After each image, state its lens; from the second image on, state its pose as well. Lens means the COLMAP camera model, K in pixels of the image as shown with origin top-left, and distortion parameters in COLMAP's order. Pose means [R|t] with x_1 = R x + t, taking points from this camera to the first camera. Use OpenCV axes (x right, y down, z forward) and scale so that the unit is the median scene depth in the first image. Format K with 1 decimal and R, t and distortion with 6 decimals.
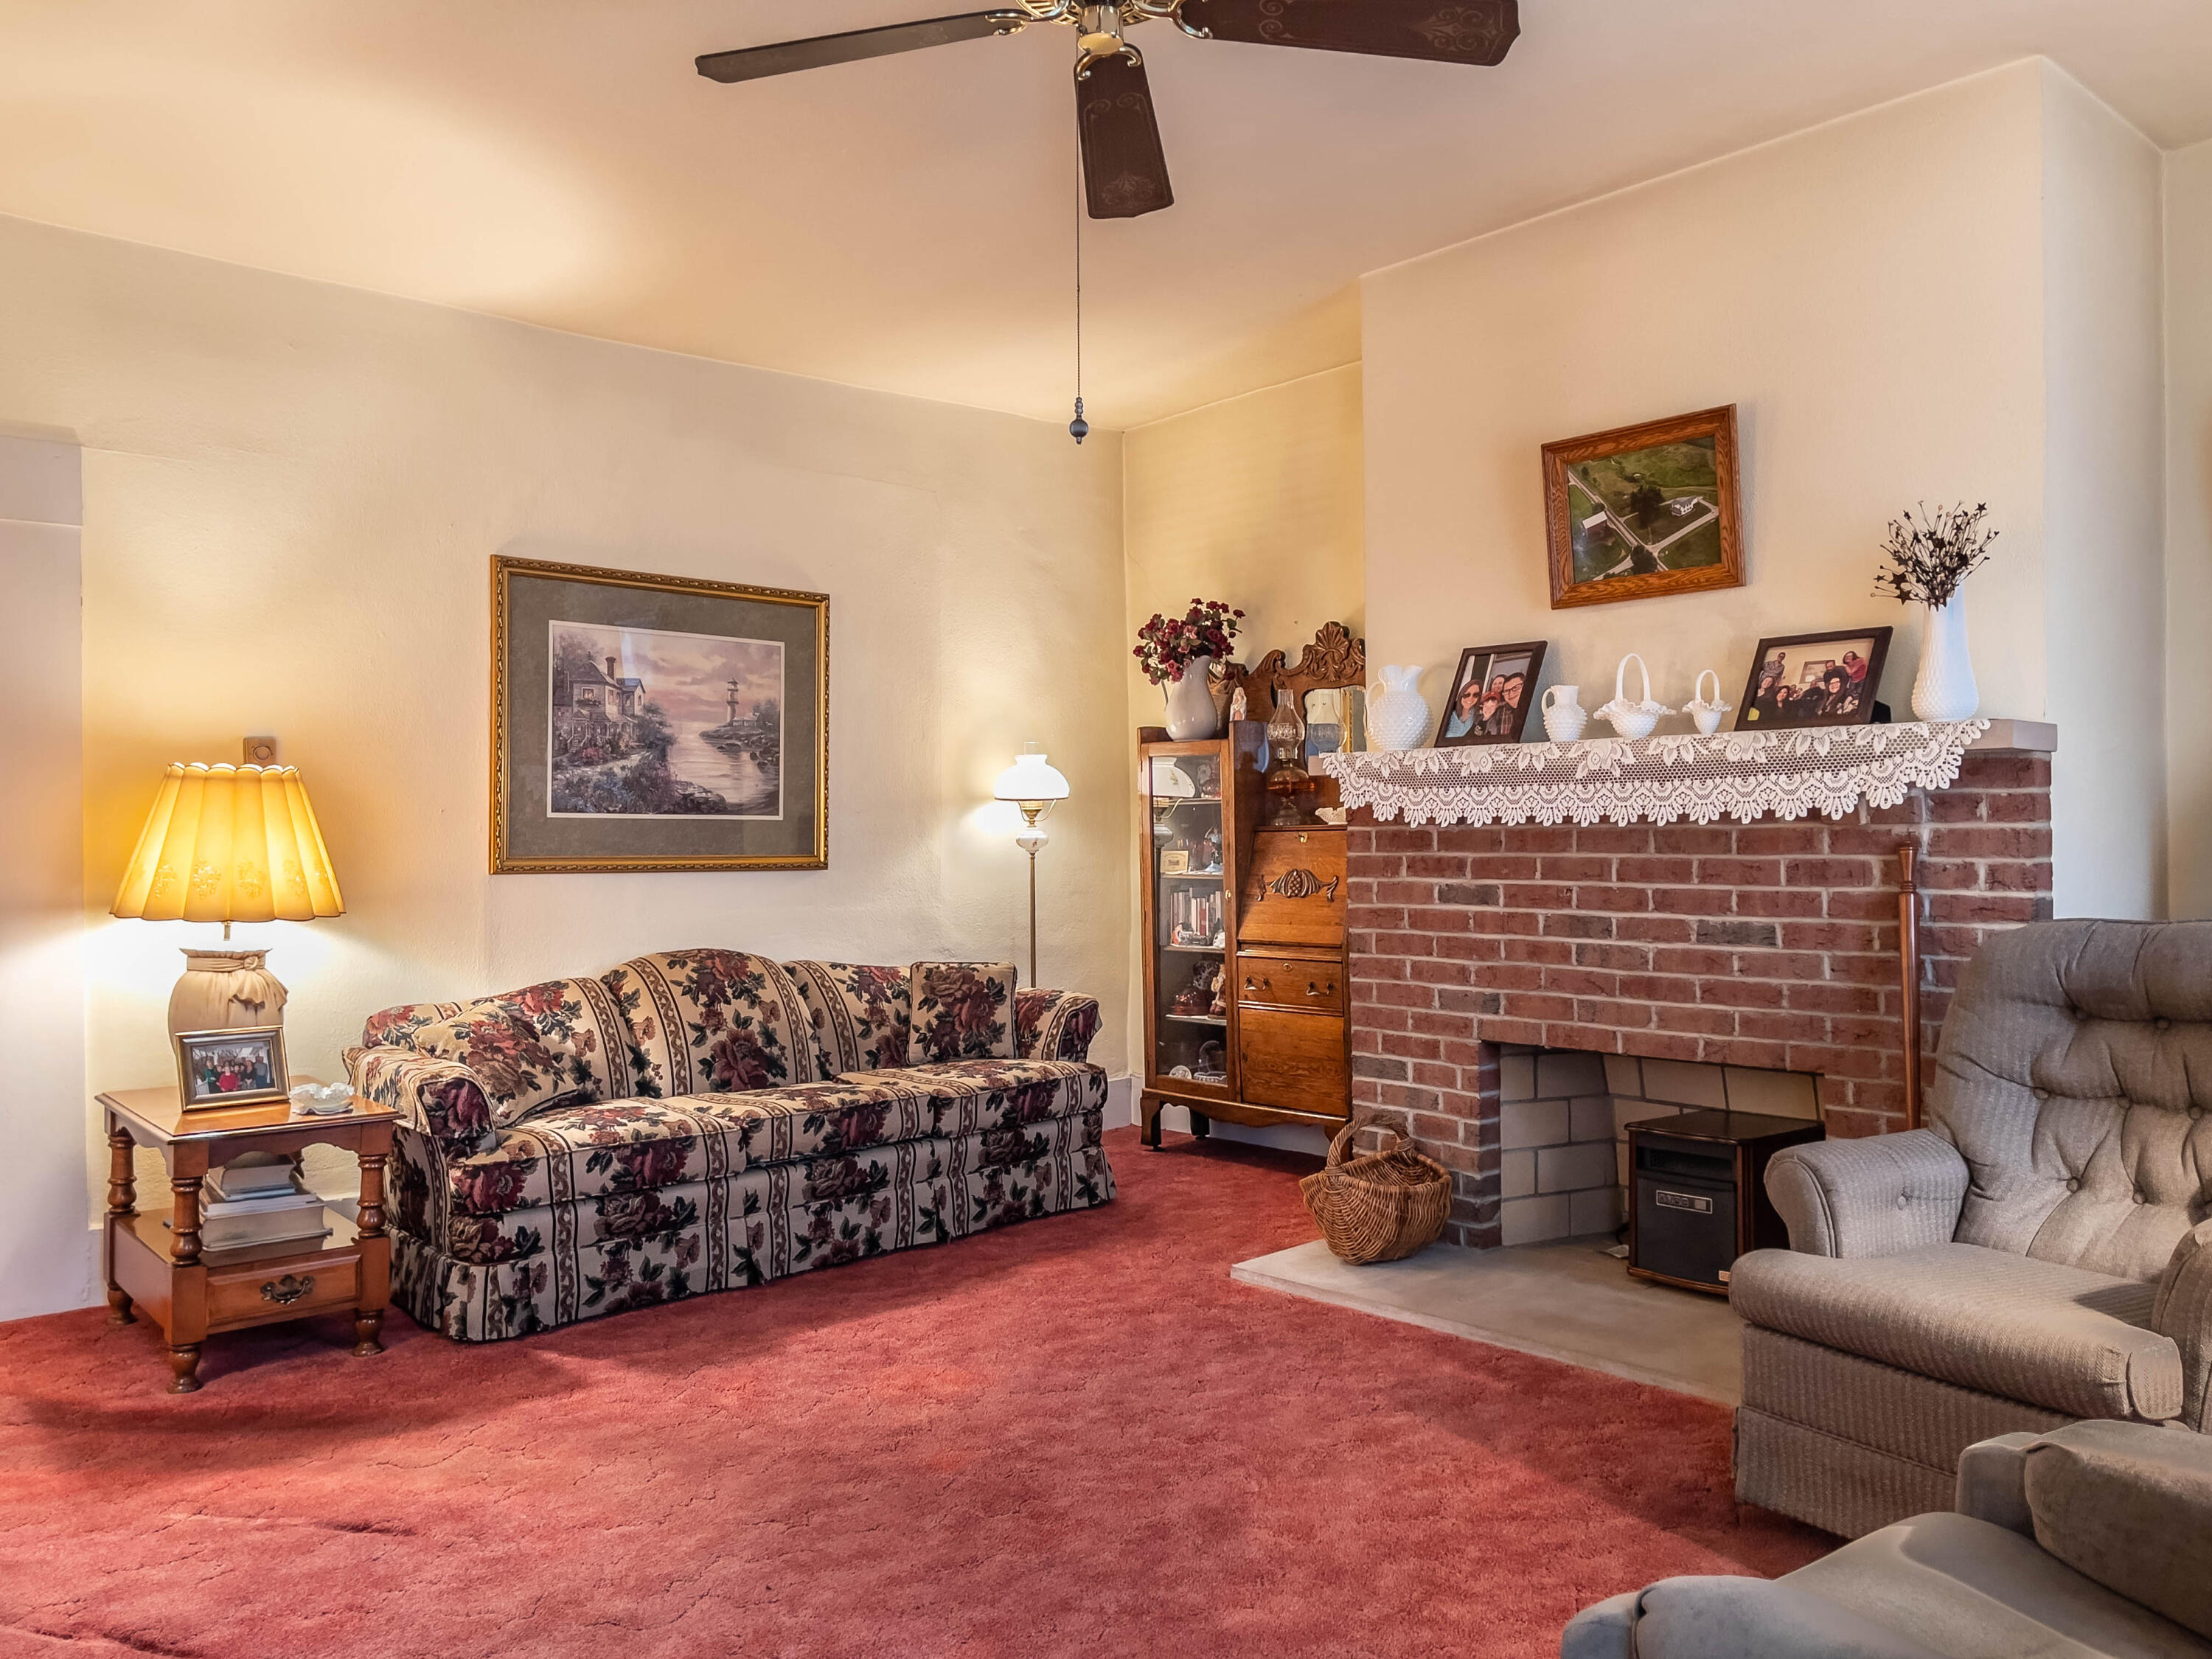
lens RADIAL K [[1732.1, 0, 1112.8], [0, 1732.1, 833.9], [0, 0, 1]] dist [0.080959, -0.115369]
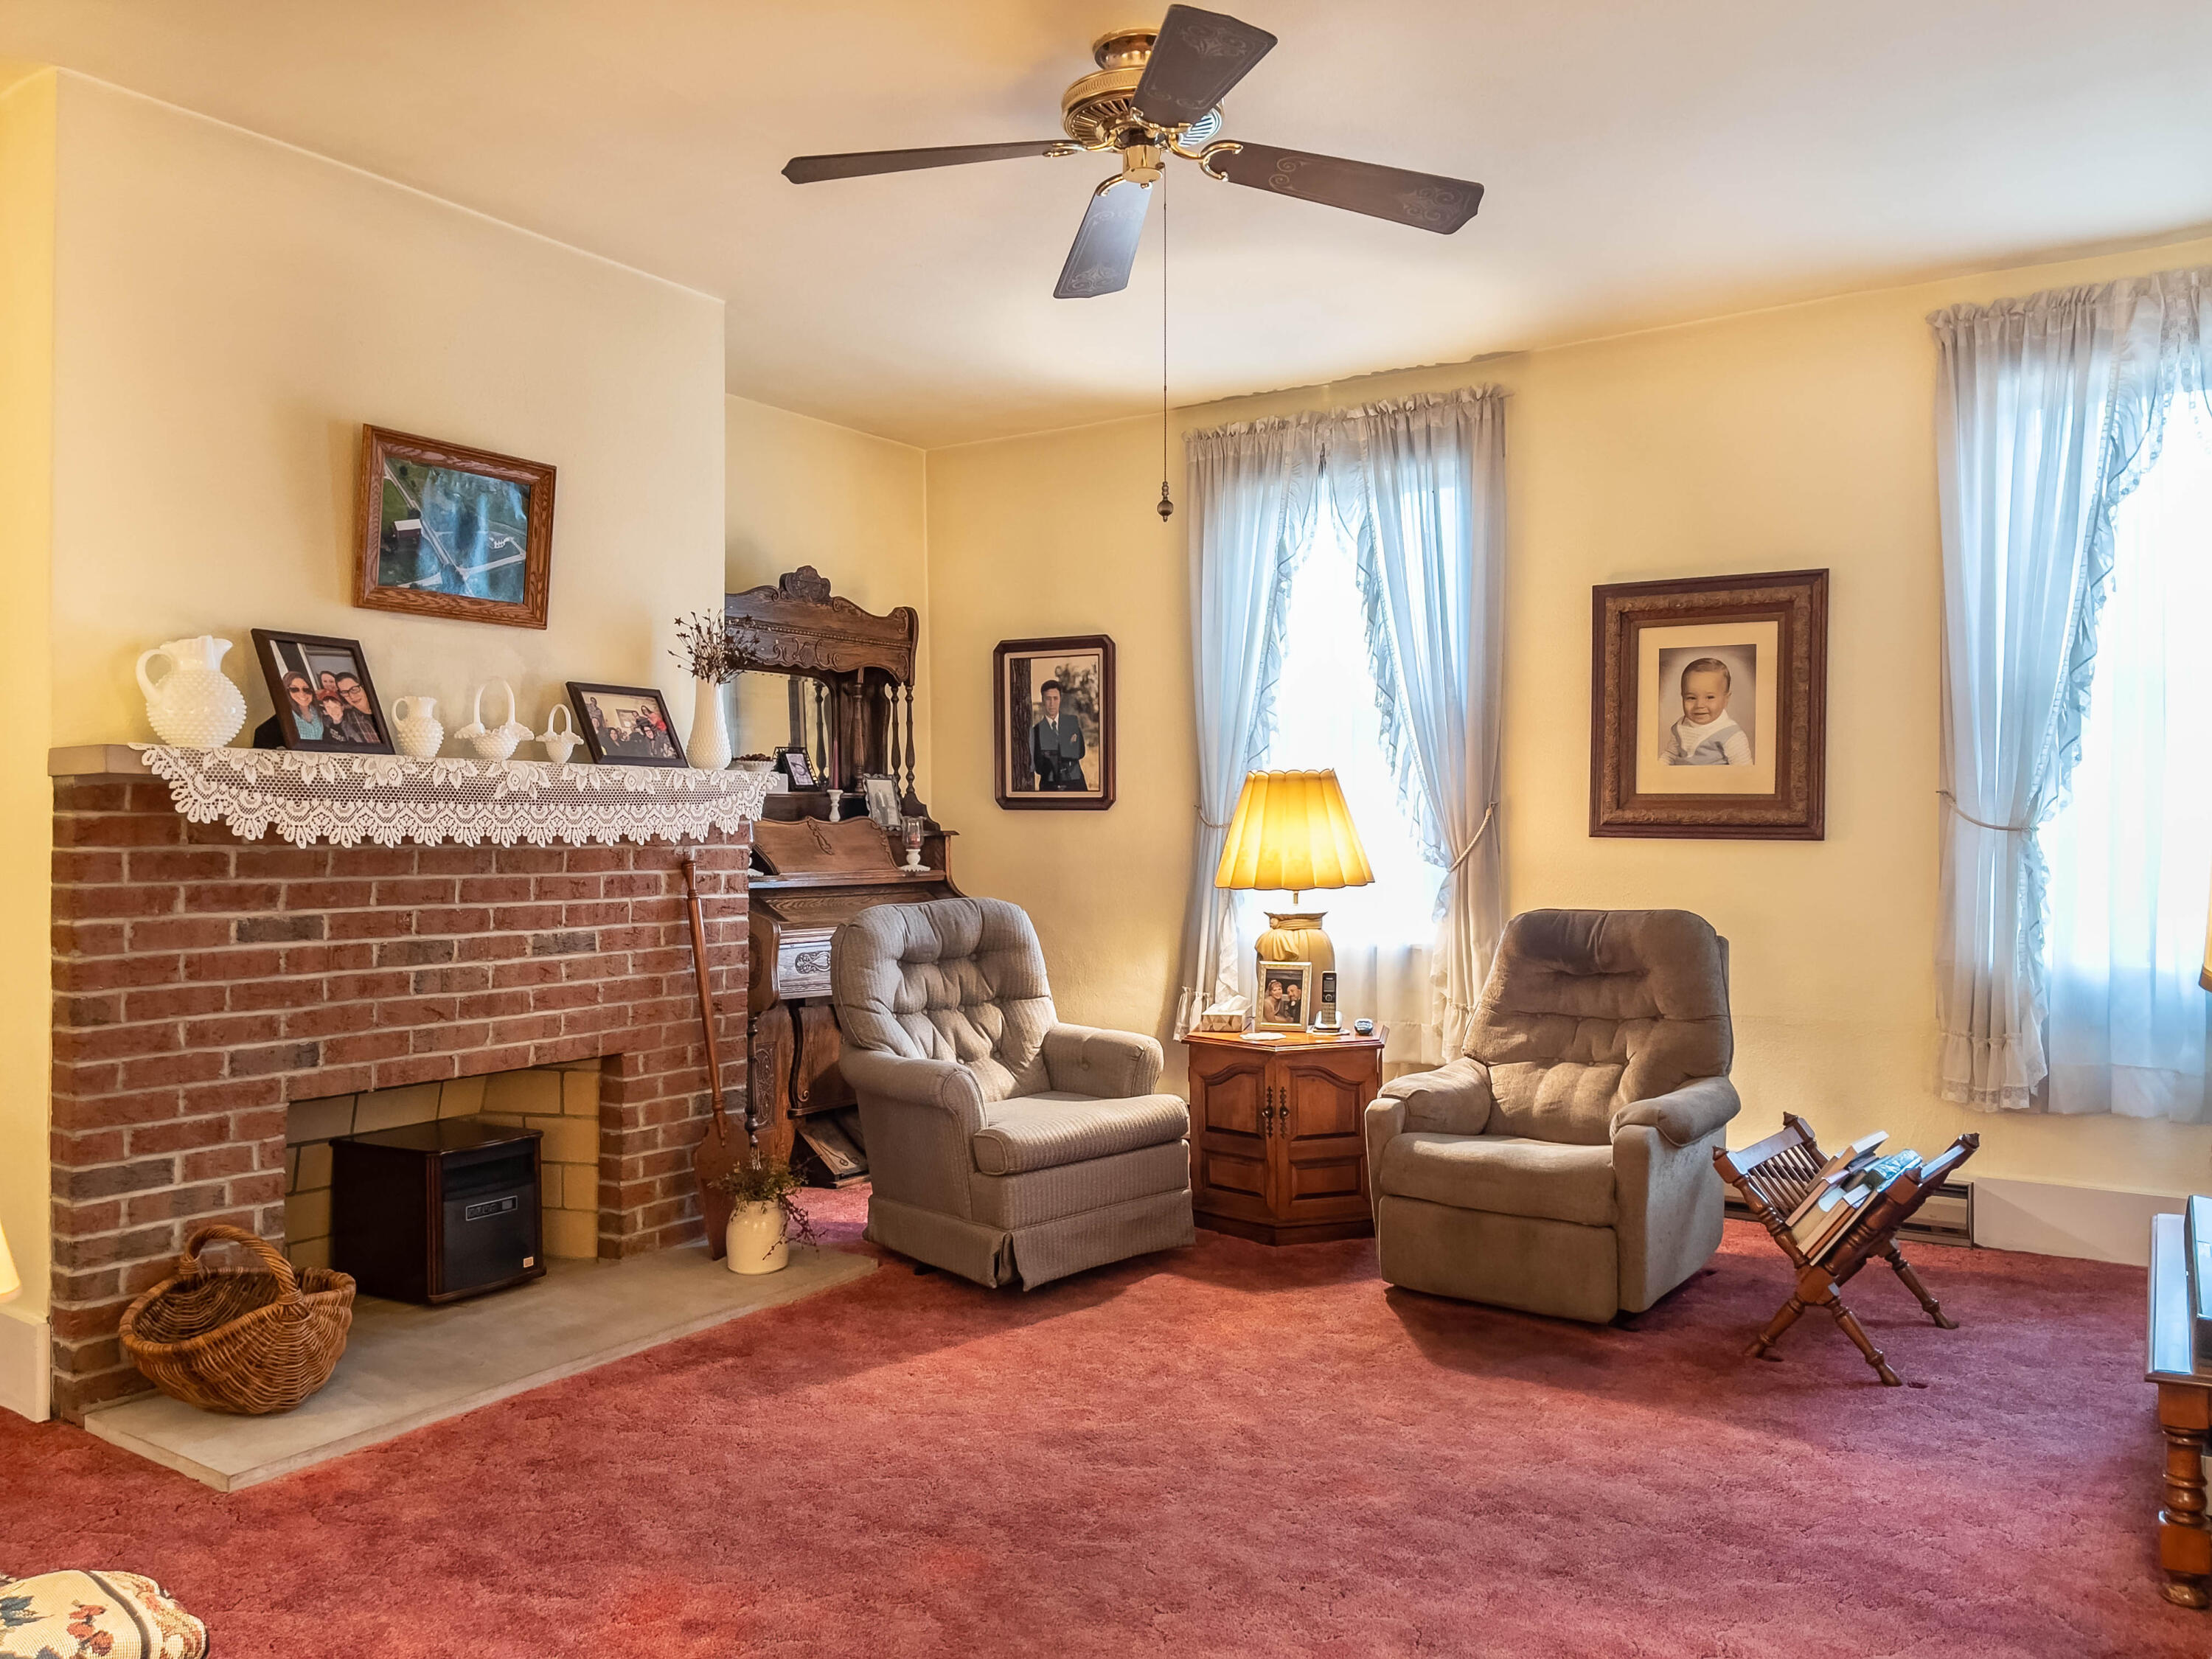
lens RADIAL K [[1732.1, 0, 1112.8], [0, 1732.1, 833.9], [0, 0, 1]] dist [0.080959, -0.115369]
pose [[-0.282767, 0.007209, 0.959162, -0.769962], [0.001858, 0.999974, -0.006968, -0.004214], [-0.959187, -0.000189, -0.282773, 0.930958]]
